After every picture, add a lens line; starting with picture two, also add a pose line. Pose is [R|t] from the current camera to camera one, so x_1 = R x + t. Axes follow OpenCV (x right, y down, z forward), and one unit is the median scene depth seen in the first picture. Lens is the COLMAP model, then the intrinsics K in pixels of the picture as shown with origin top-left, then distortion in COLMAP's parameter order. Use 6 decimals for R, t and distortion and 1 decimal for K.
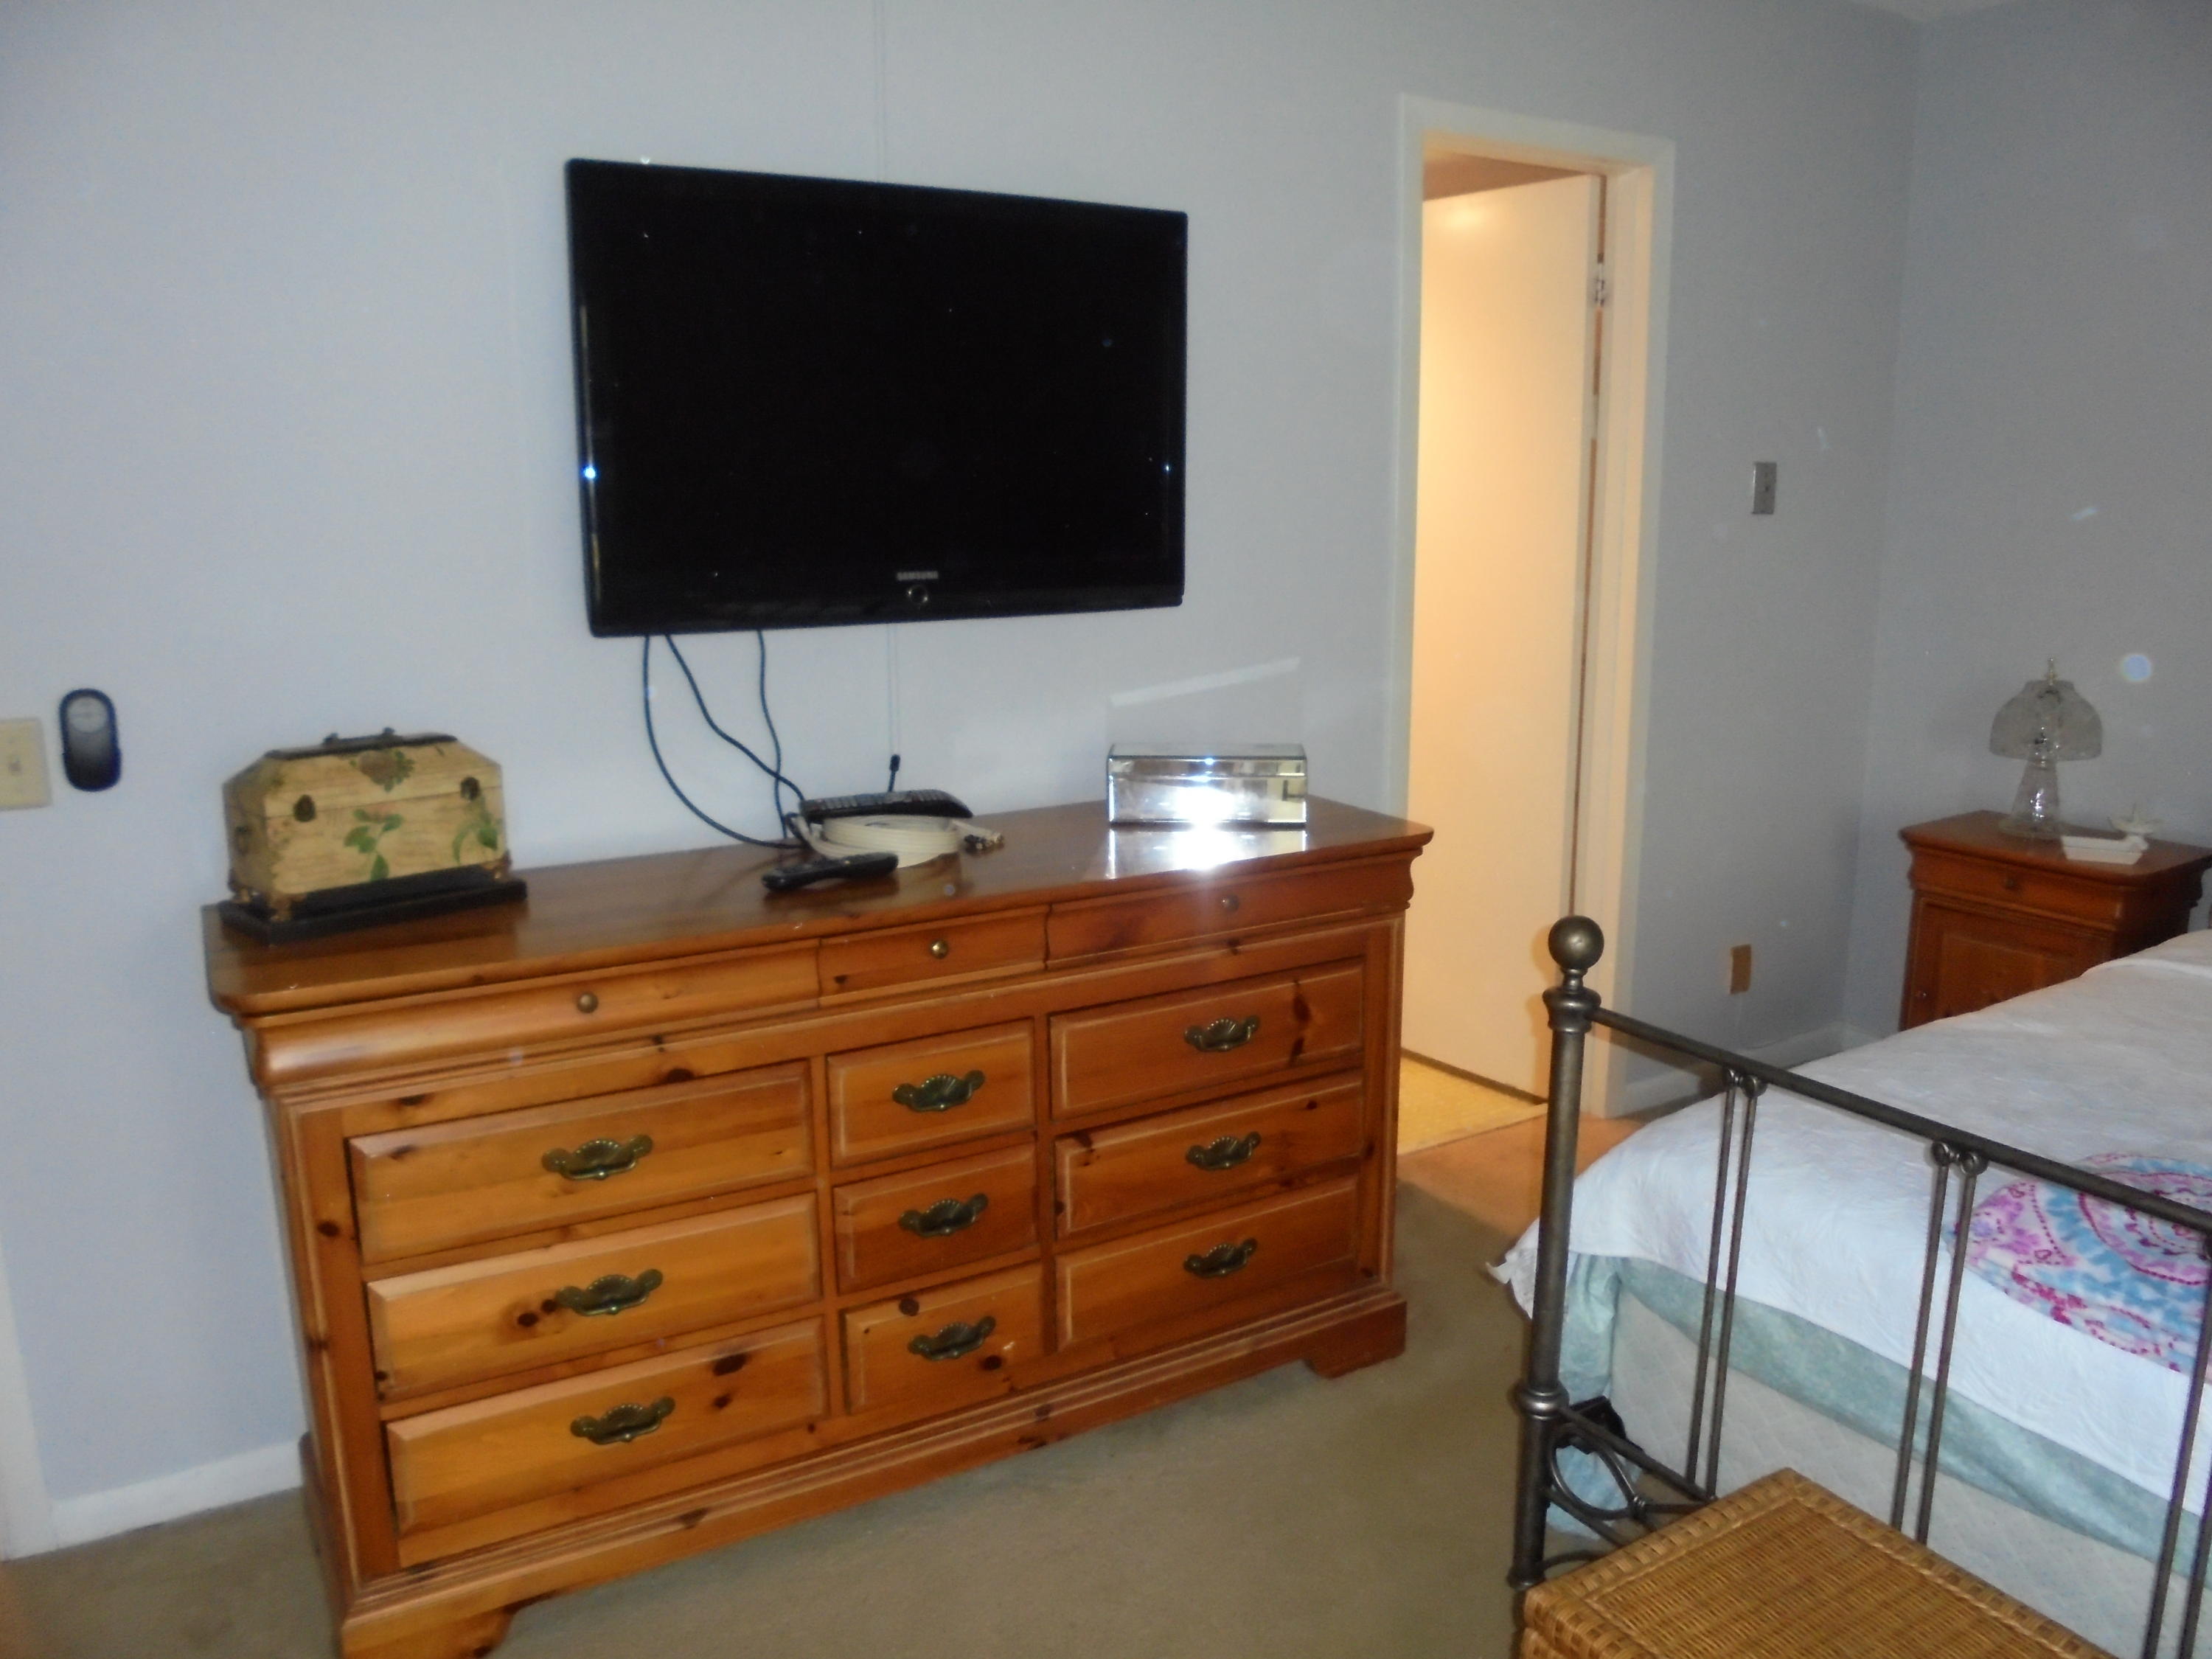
lens RADIAL K [[1650.9, 0, 1106.0], [0, 1650.9, 829.5], [0, 0, 1]] dist [-0.129372, 0.096359]
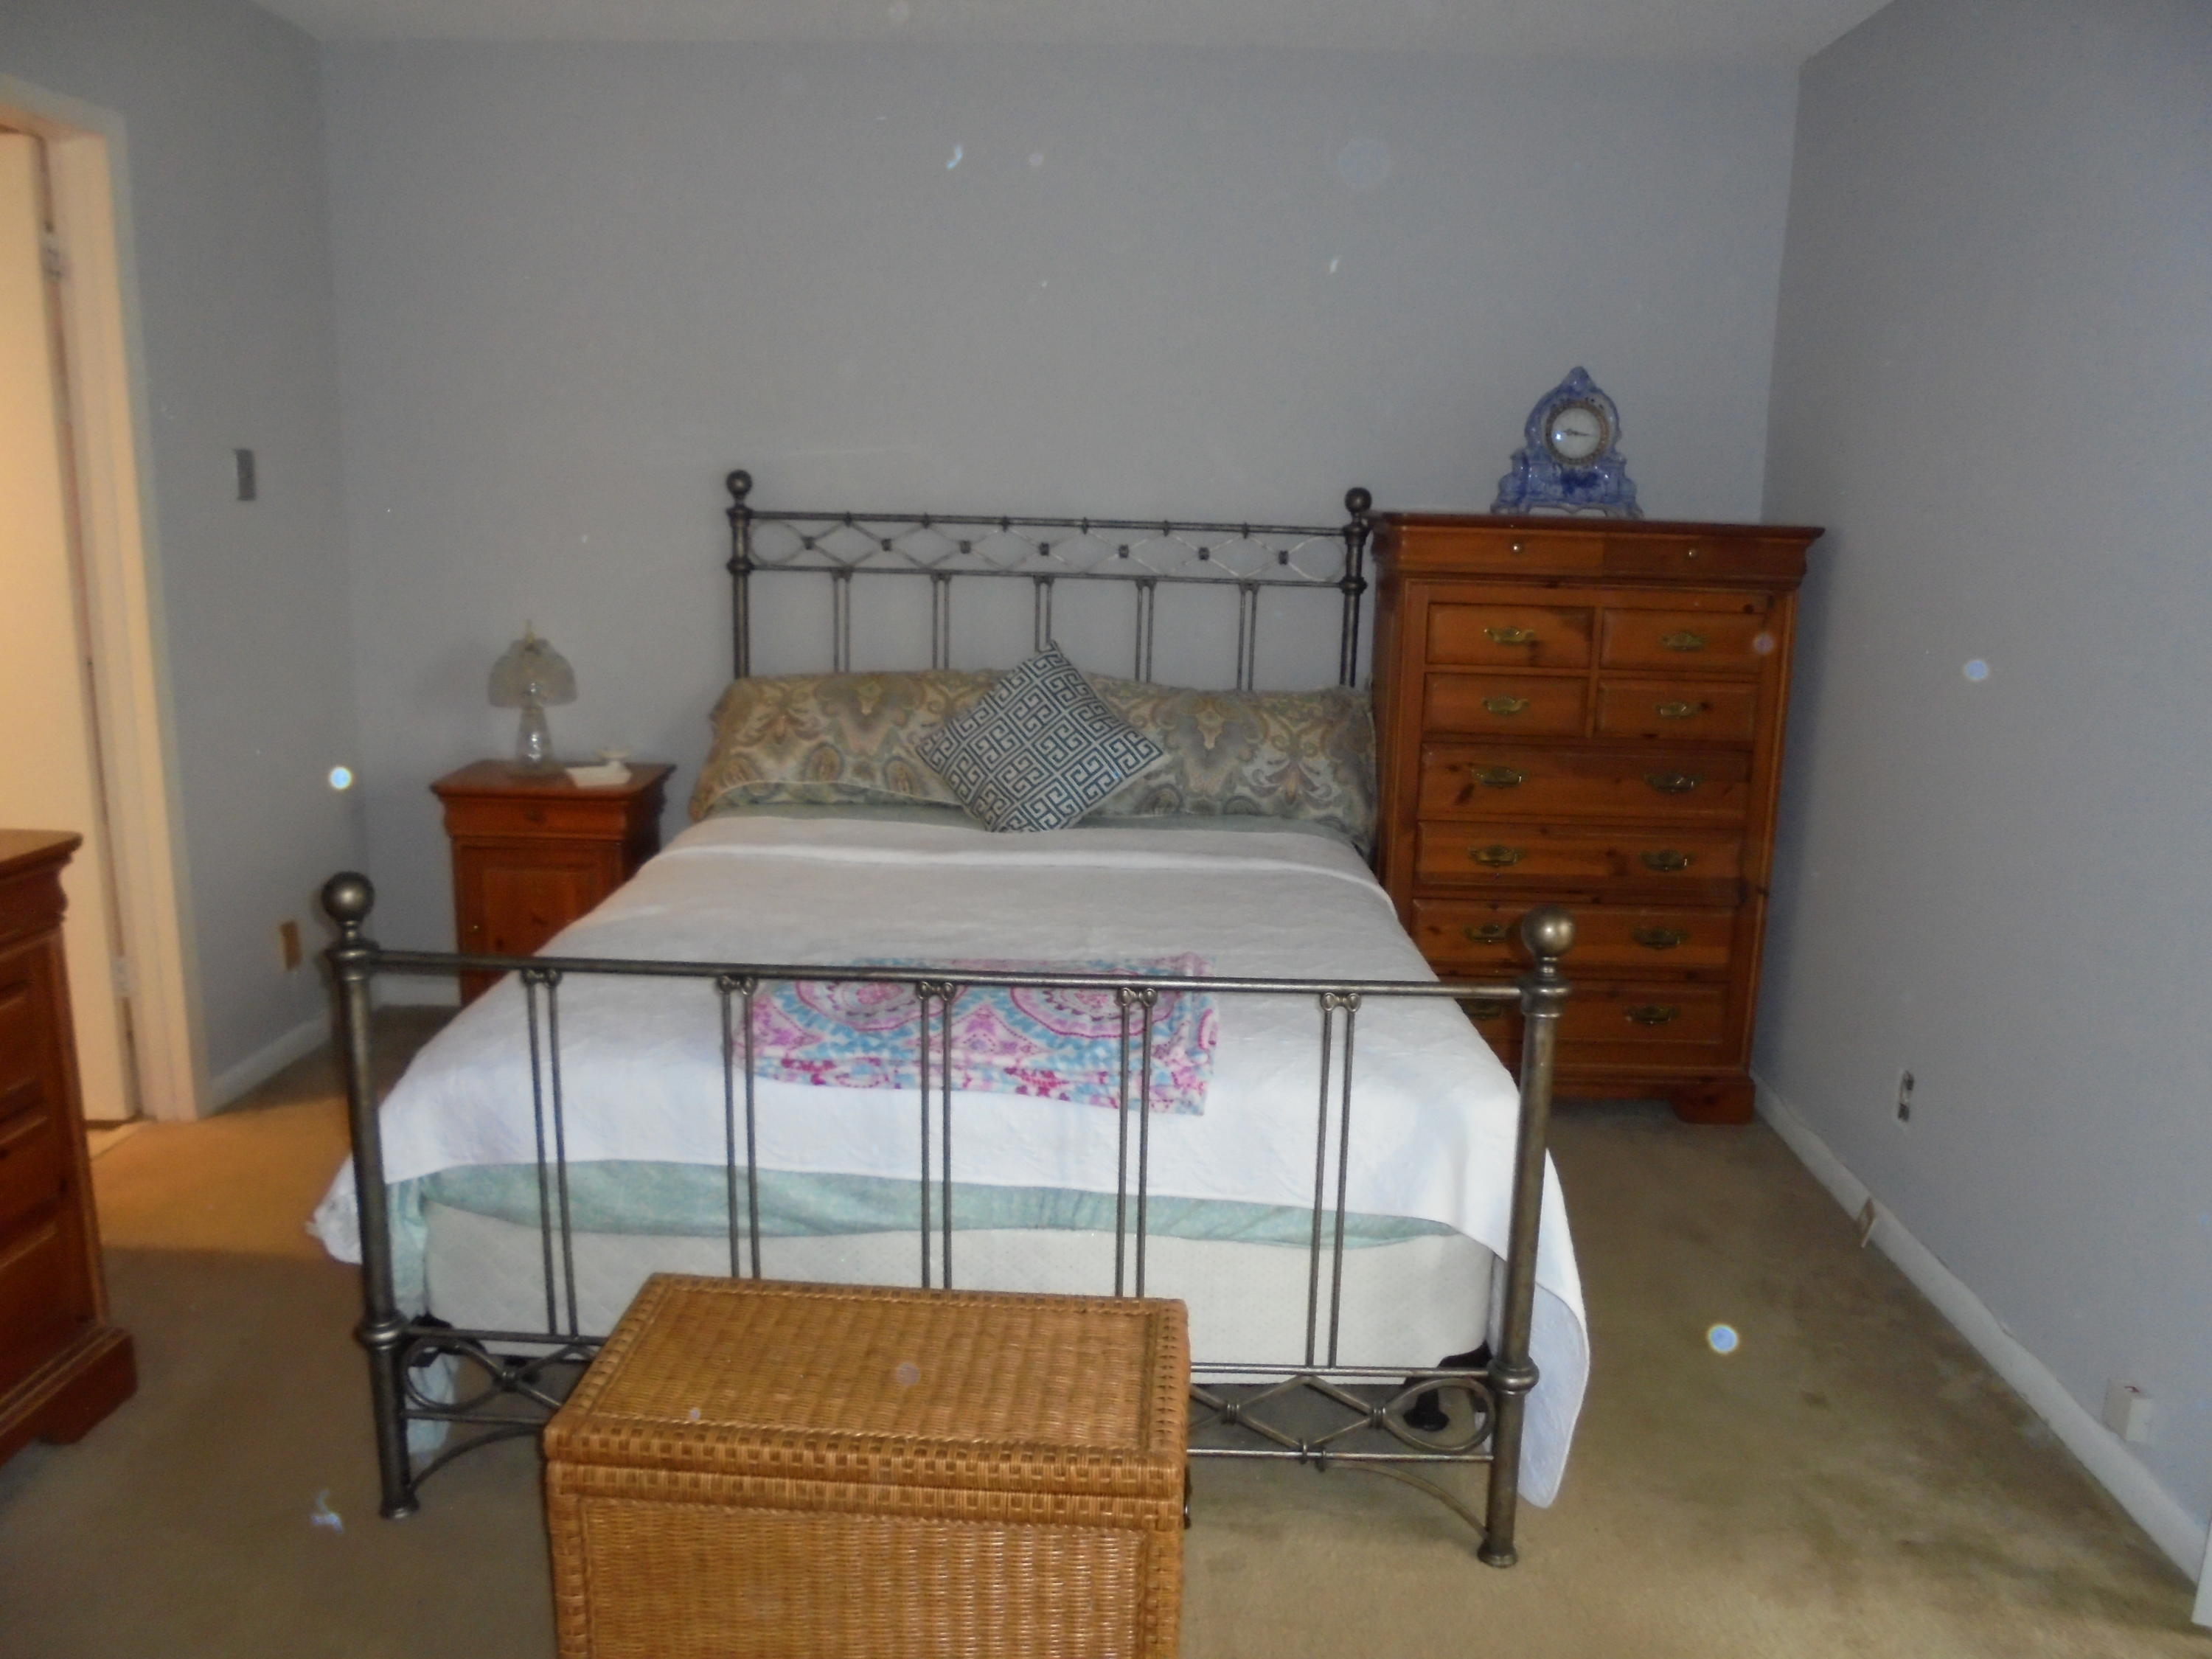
lens RADIAL K [[1650.9, 0, 1106.0], [0, 1650.9, 829.5], [0, 0, 1]] dist [-0.129372, 0.096359]
pose [[0.555990, -0.153482, 0.816896, -0.291574], [0.148222, 0.985359, 0.084251, 0.010664], [-0.817866, 0.074239, 0.570599, -0.013147]]
